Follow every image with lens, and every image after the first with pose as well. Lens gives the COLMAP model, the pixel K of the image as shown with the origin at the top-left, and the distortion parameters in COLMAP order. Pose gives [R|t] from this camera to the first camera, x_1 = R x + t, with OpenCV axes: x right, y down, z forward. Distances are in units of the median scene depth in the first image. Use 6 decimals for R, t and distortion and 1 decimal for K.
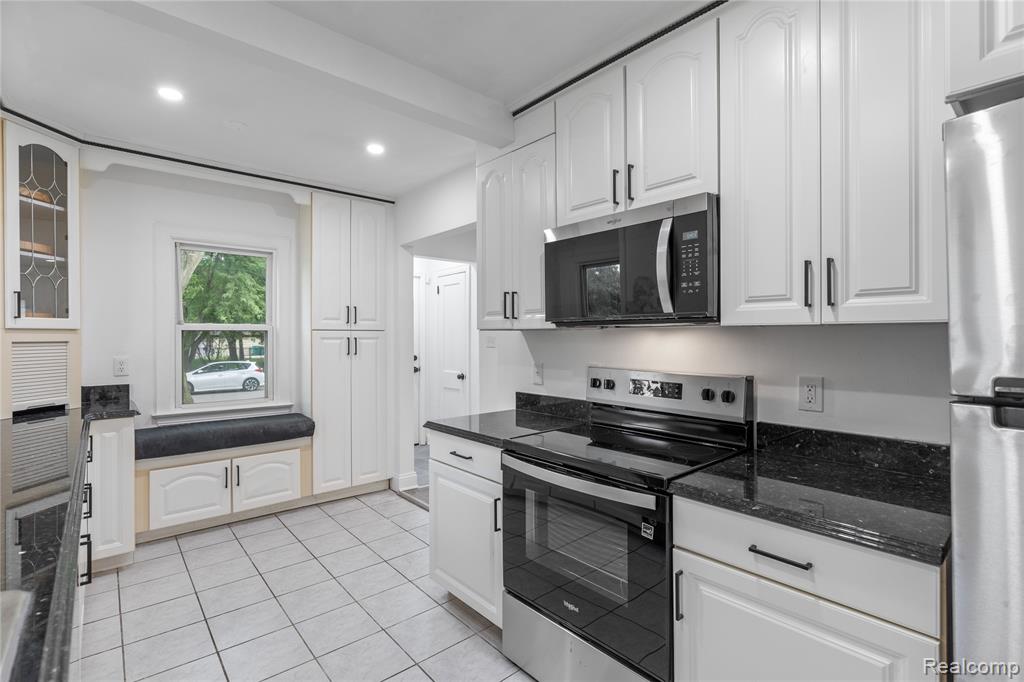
lens RADIAL K [[477.8, 0, 516.6], [0, 477.8, 336.4], [0, 0, 1]] dist [-0.008292, 0.001315]
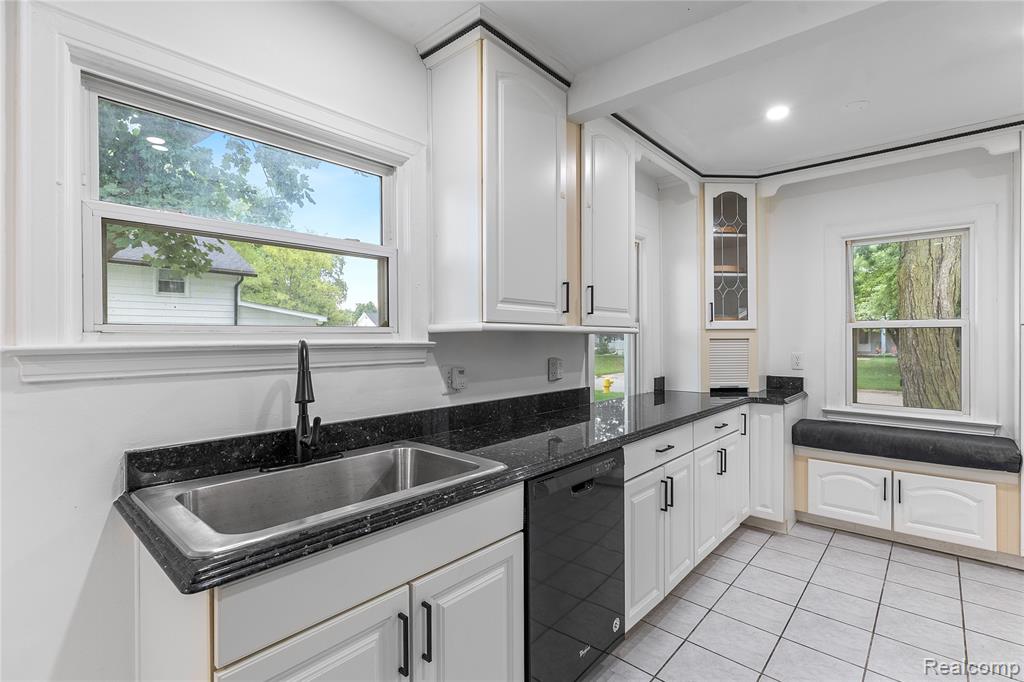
lens RADIAL K [[477.8, 0, 515.5], [0, 477.8, 342.2], [0, 0, 1]] dist [-0.008292, 0.001315]
pose [[0.123746, 0.012386, -0.992237, 0.221031], [0.001550, 0.999918, 0.012675, 0.002577], [0.992313, -0.003106, 0.123717, 0.201412]]
